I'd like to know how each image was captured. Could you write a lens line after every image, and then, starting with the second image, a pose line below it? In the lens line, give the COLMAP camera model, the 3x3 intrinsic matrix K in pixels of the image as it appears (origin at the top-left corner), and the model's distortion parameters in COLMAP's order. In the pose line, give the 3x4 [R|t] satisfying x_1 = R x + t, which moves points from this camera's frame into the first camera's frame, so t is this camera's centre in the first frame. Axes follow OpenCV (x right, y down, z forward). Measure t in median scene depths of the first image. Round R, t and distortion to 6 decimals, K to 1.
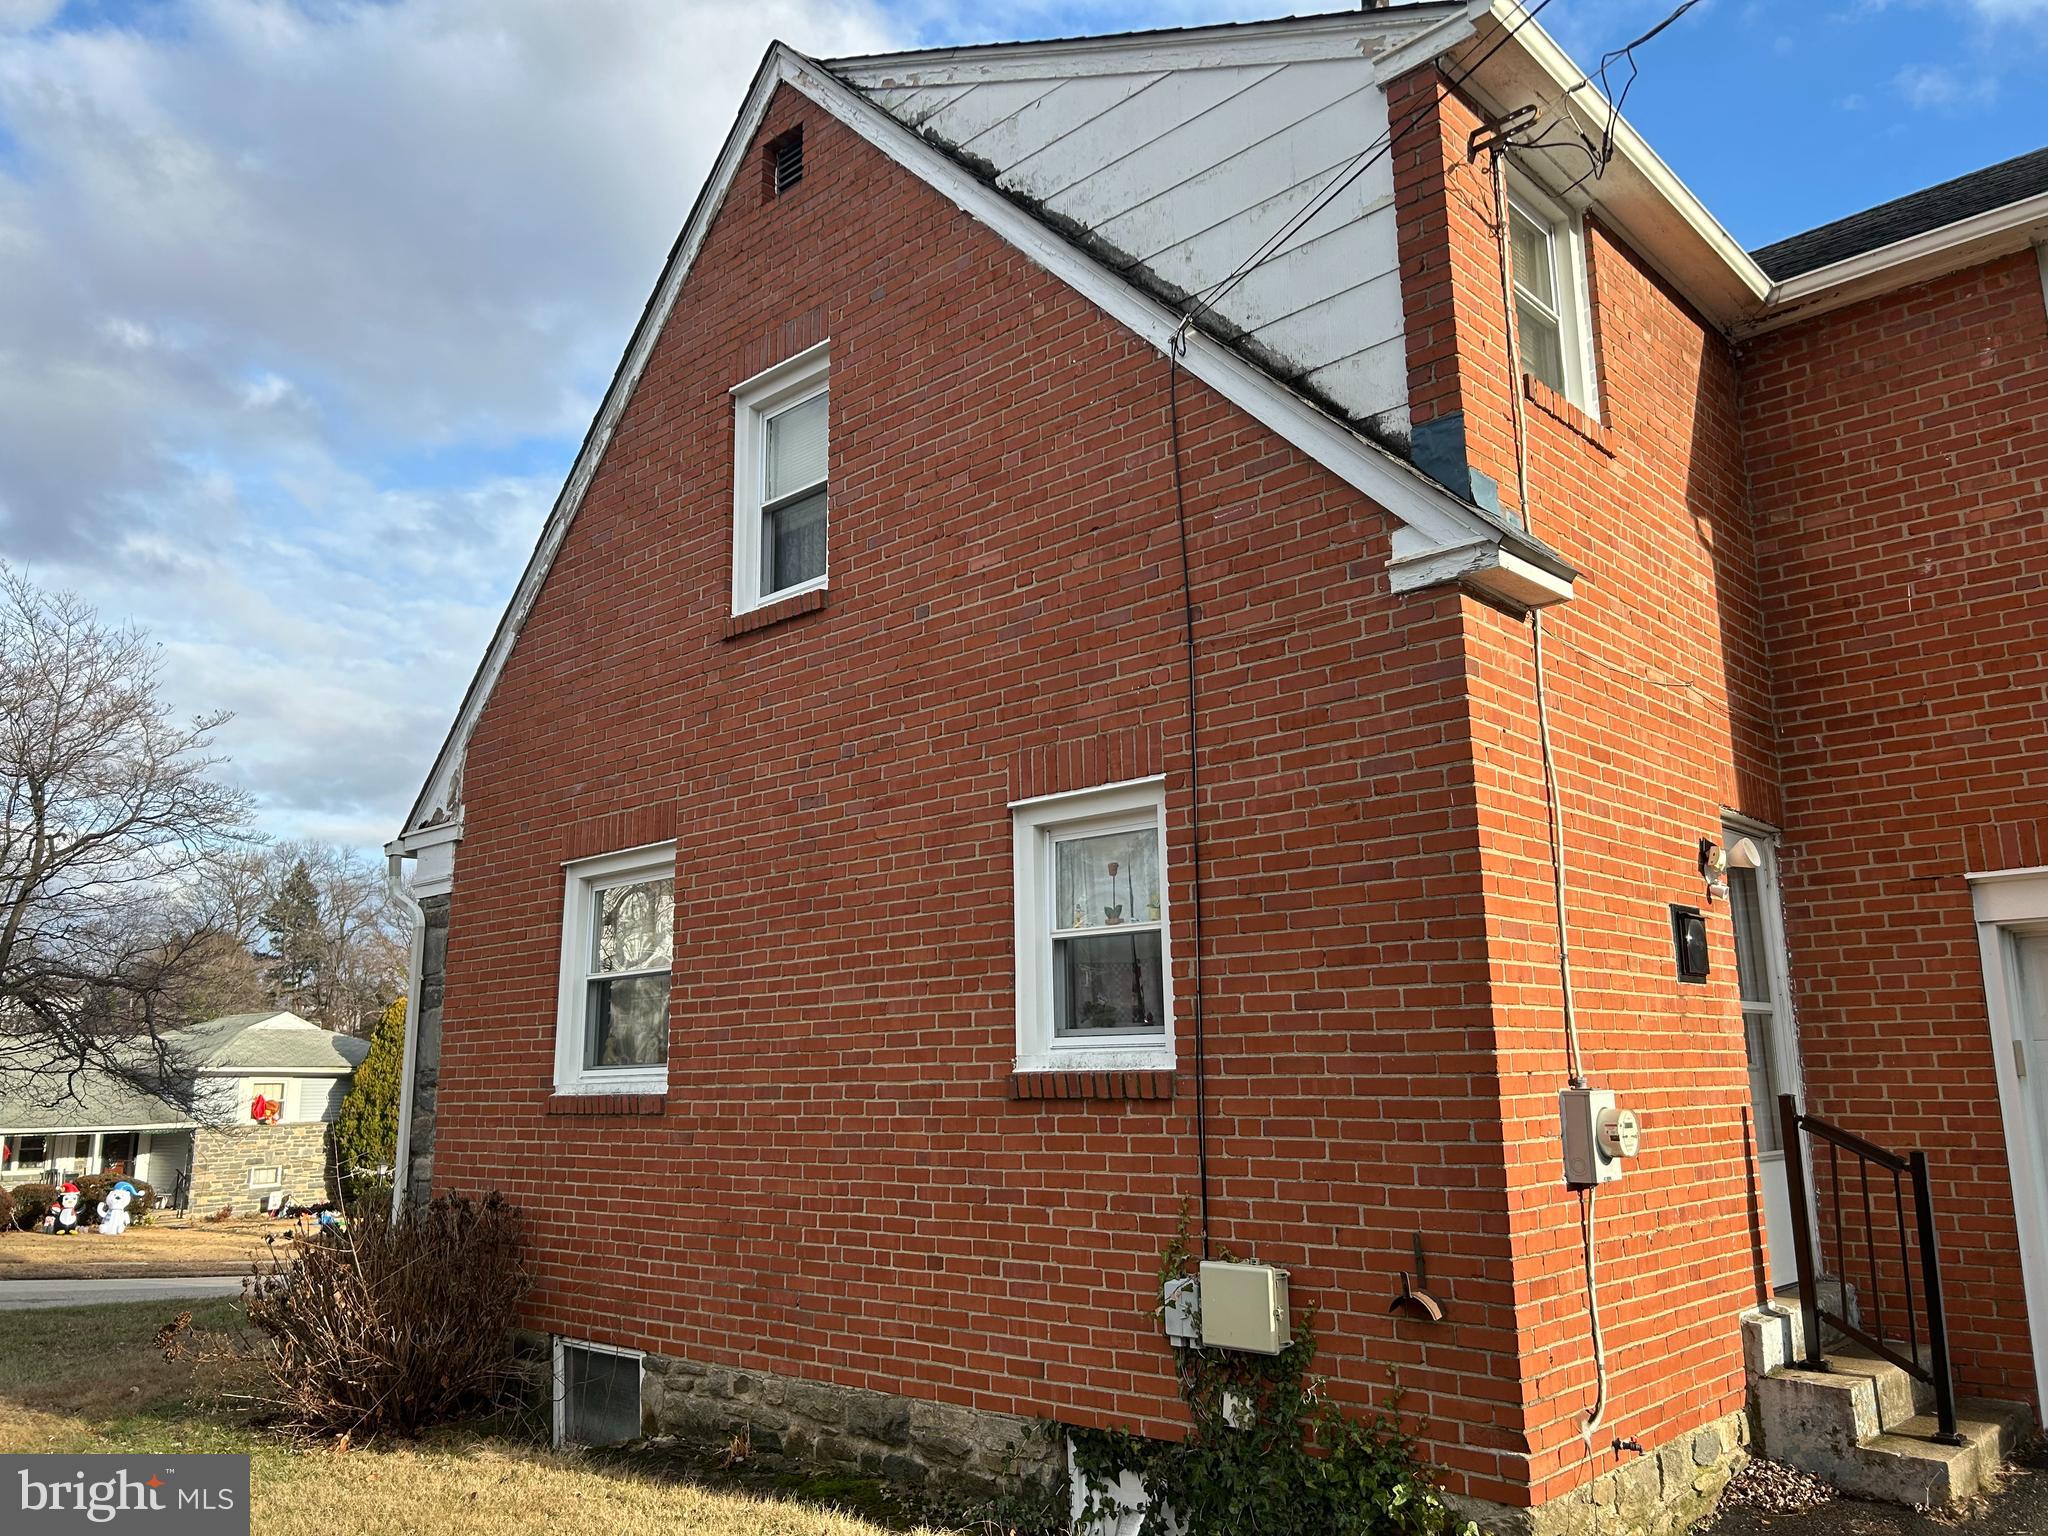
lens RADIAL K [[1526.3, 0, 1021.0], [0, 1526.3, 758.9], [0, 0, 1]] dist [0.051668, -0.063444]
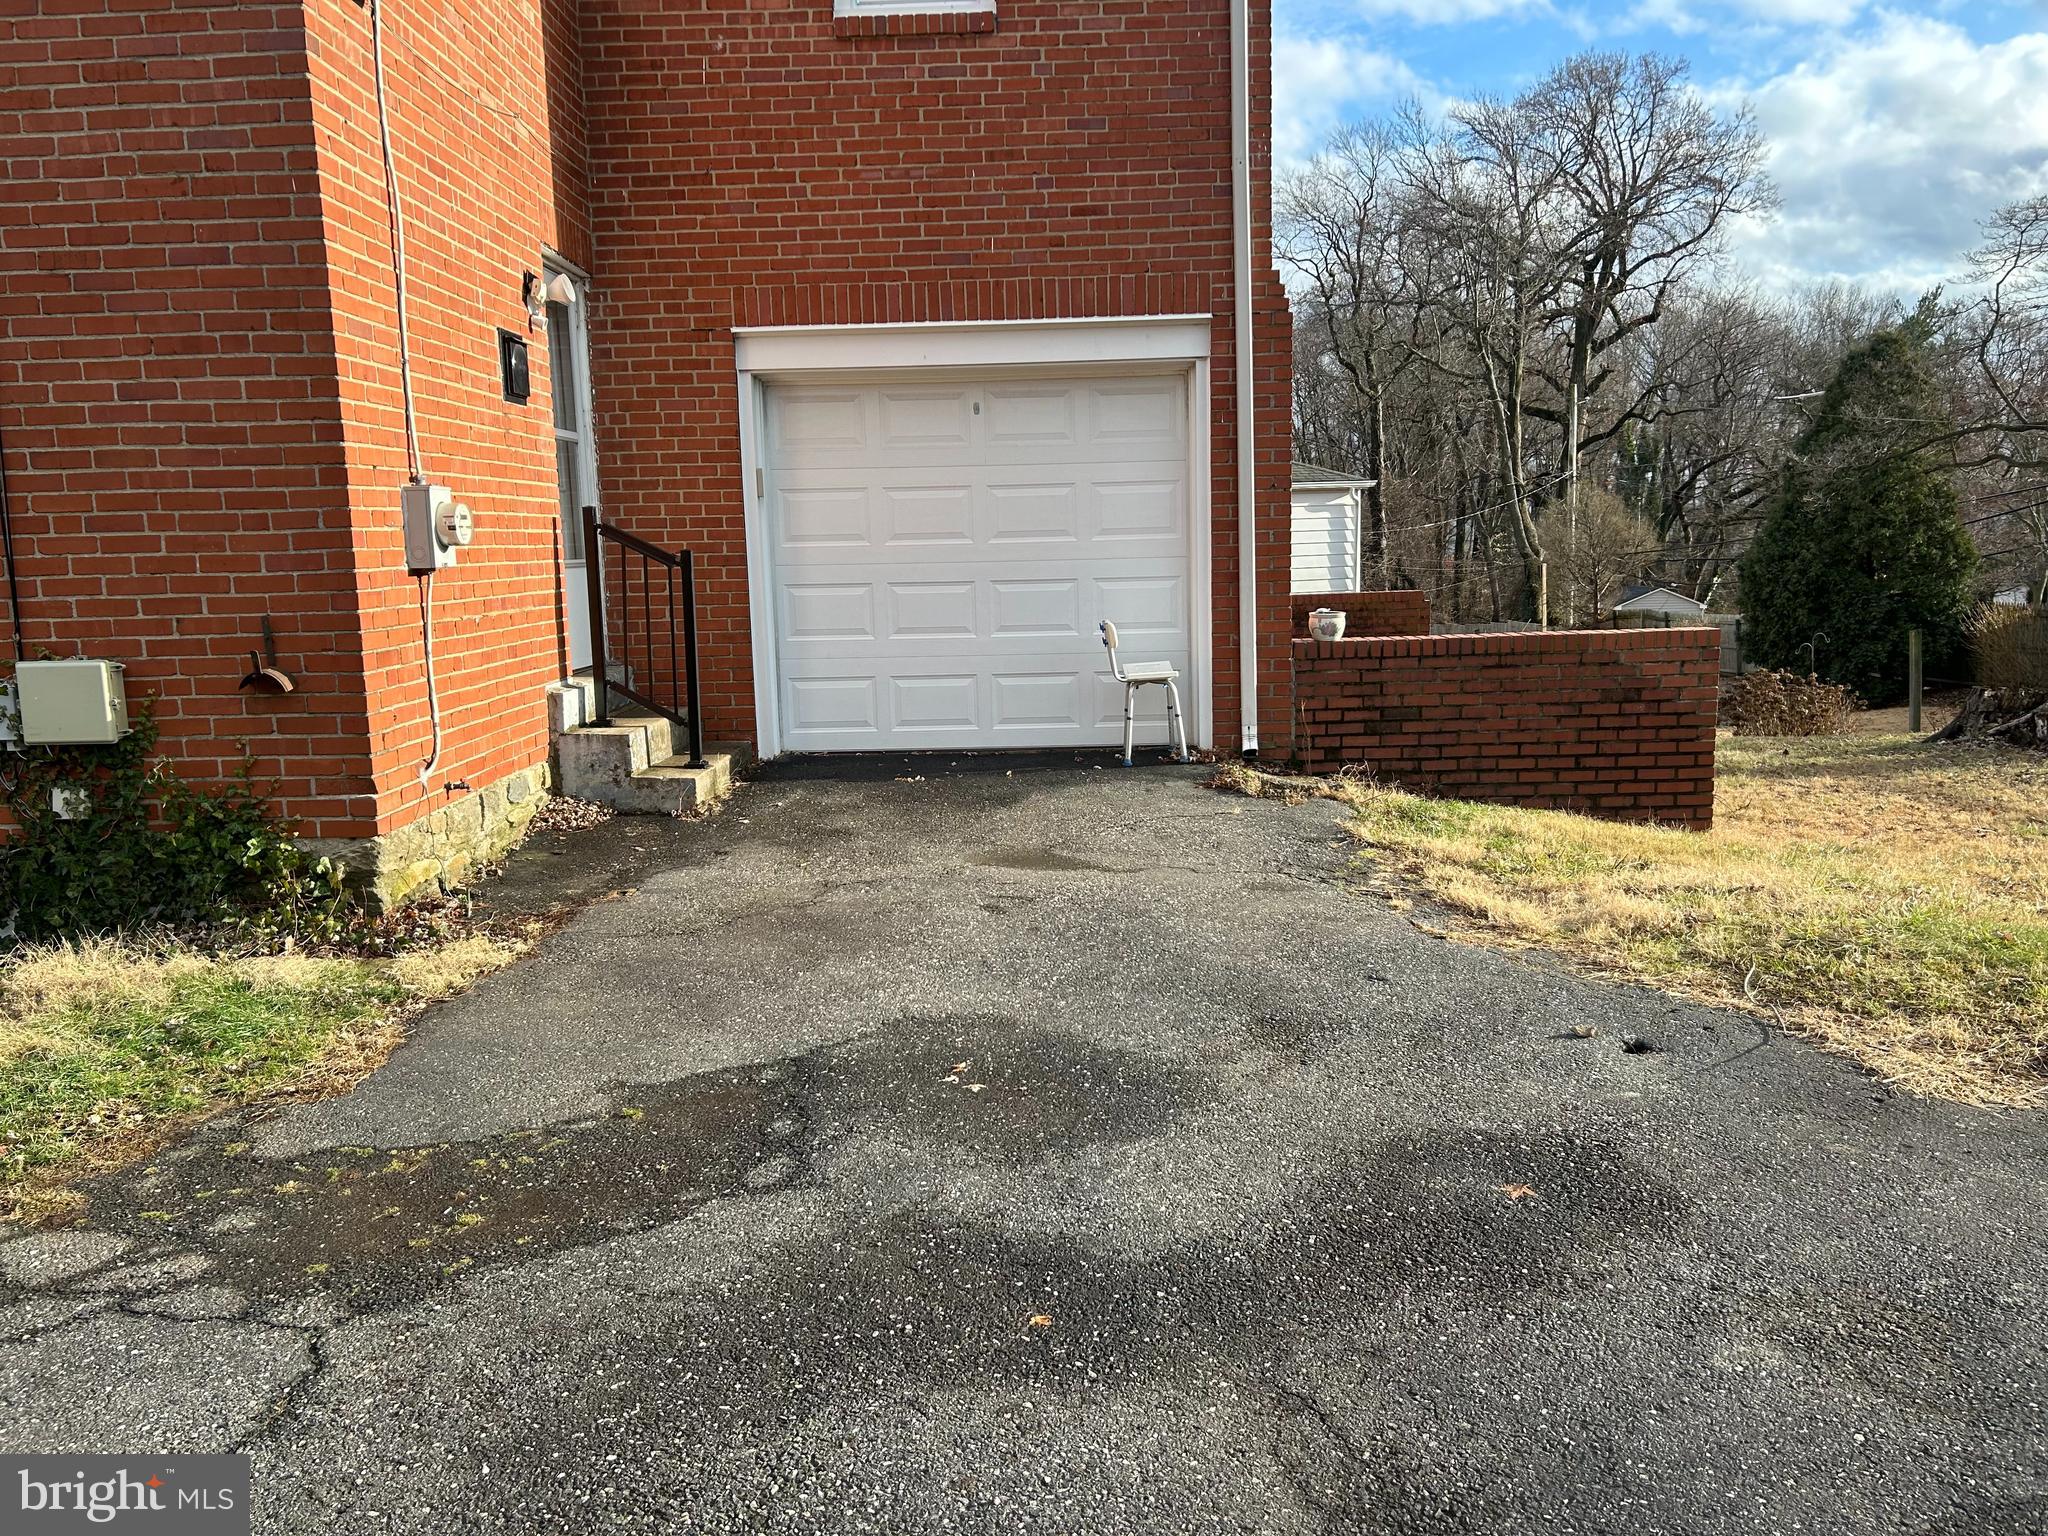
lens RADIAL K [[1526.3, 0, 1021.0], [0, 1526.3, 758.9], [0, 0, 1]] dist [0.051668, -0.063444]
pose [[0.737515, -0.102045, 0.667576, -0.055645], [-0.120847, 0.952620, 0.279124, 0.034871], [-0.664430, -0.286533, 0.690240, -0.072625]]
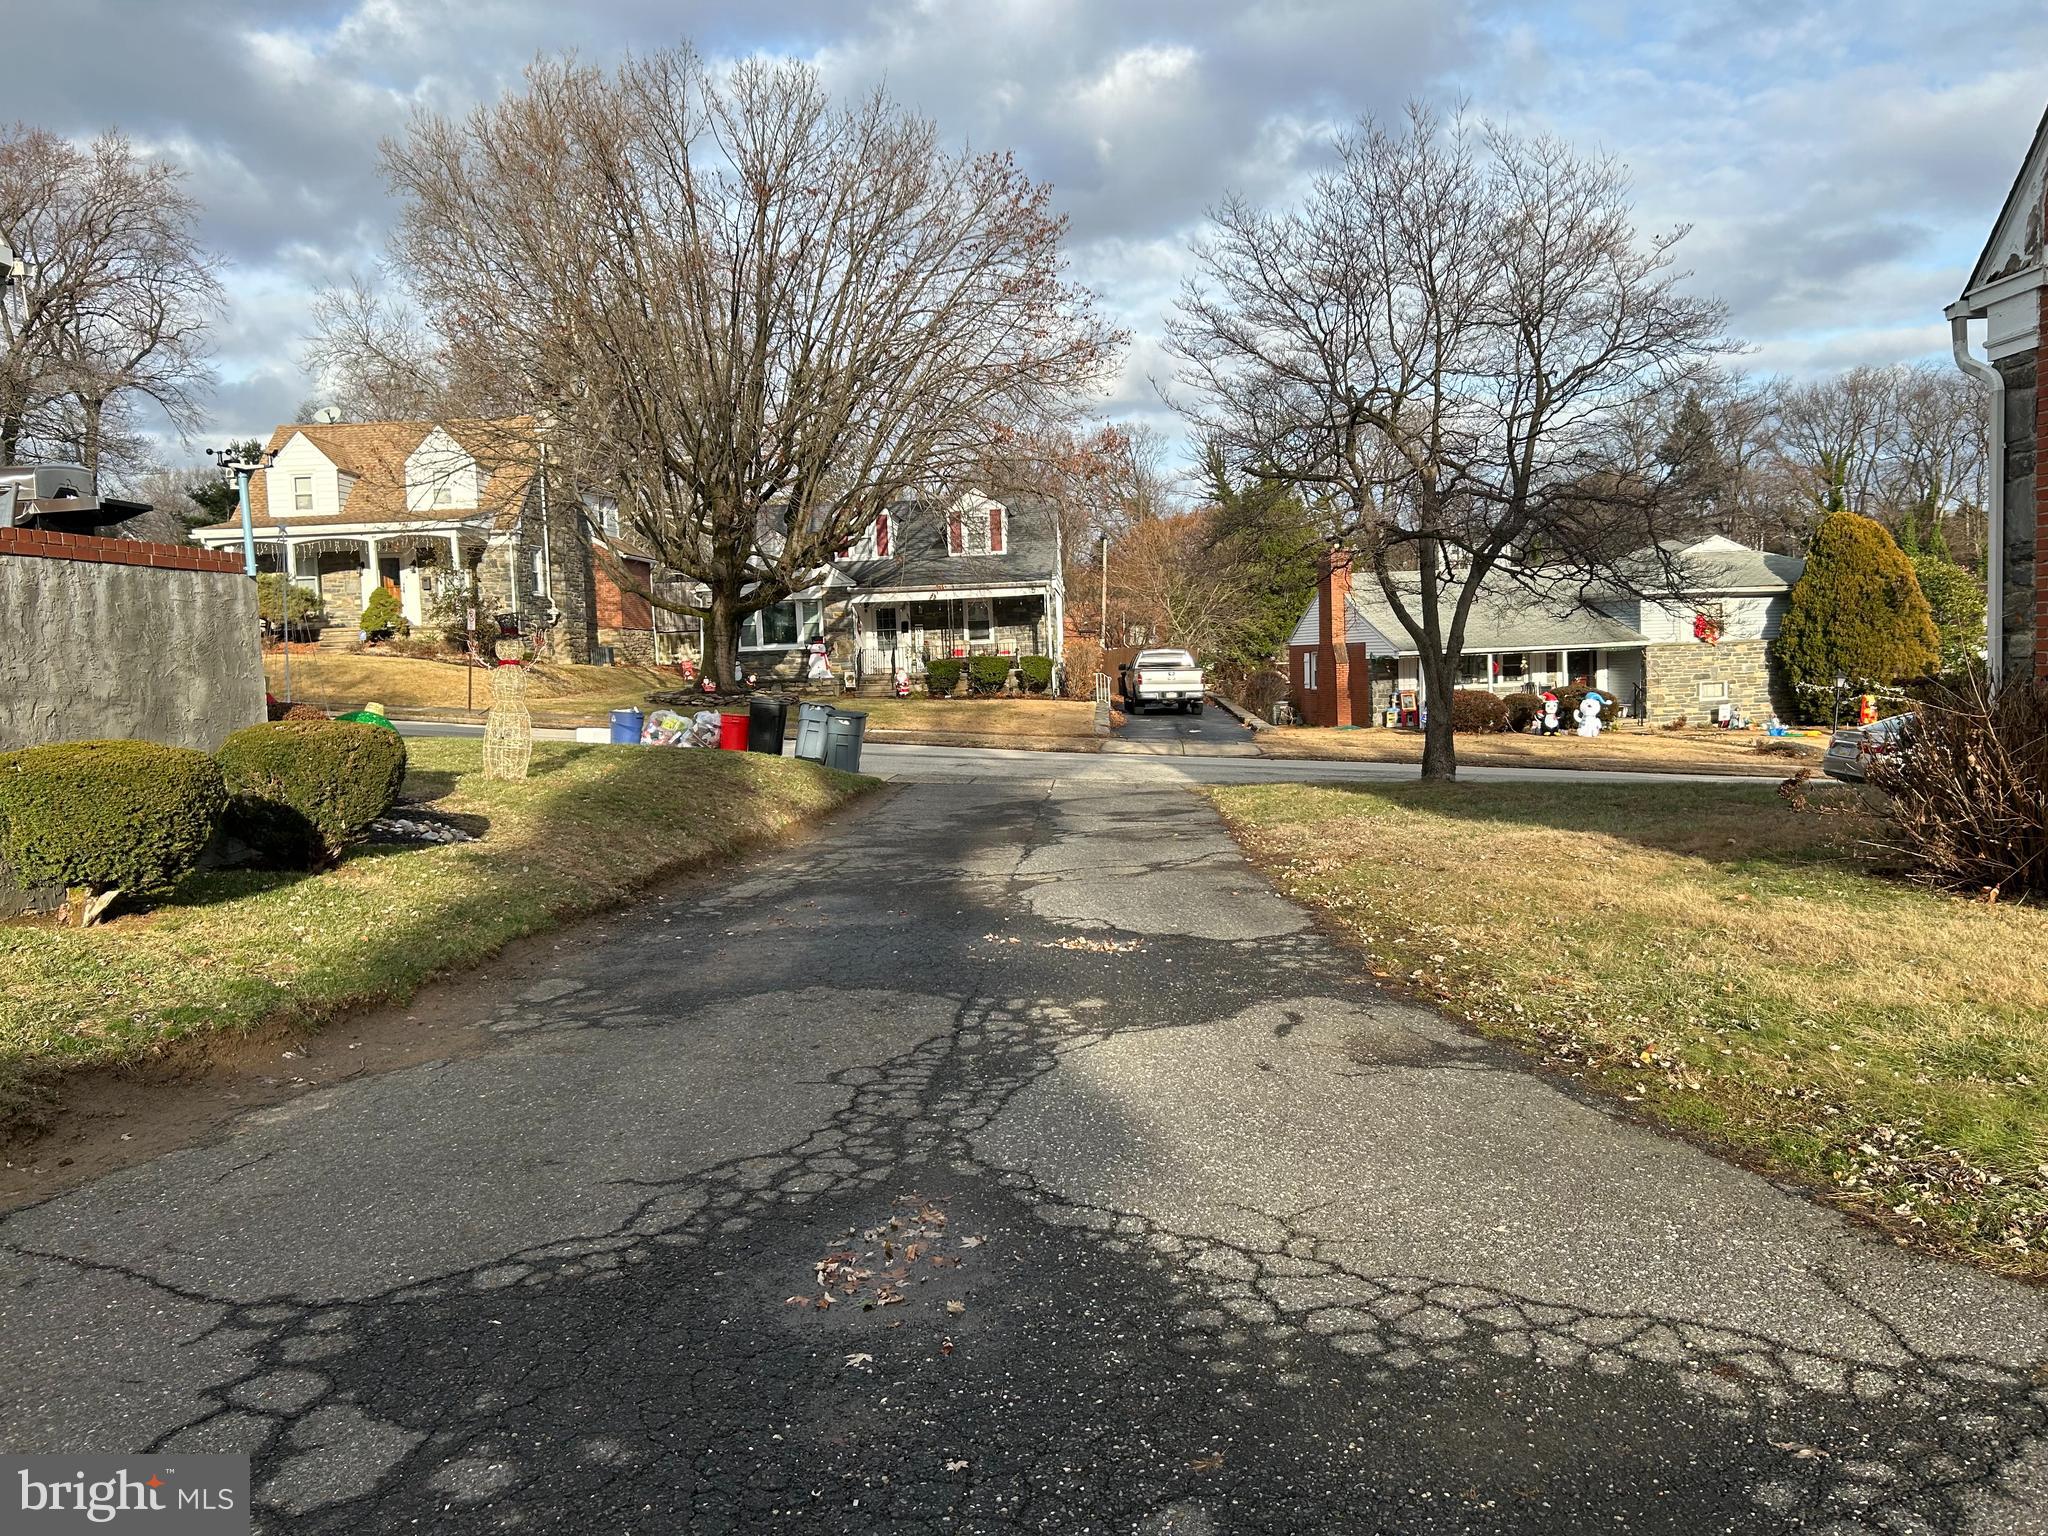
lens RADIAL K [[1526.3, 0, 1021.0], [0, 1526.3, 758.9], [0, 0, 1]] dist [0.051668, -0.063444]
pose [[0.667573, 0.038792, -0.743533, -0.128796], [0.183344, 0.959325, 0.214664, 0.022558], [0.721617, -0.279626, 0.633307, -0.097393]]
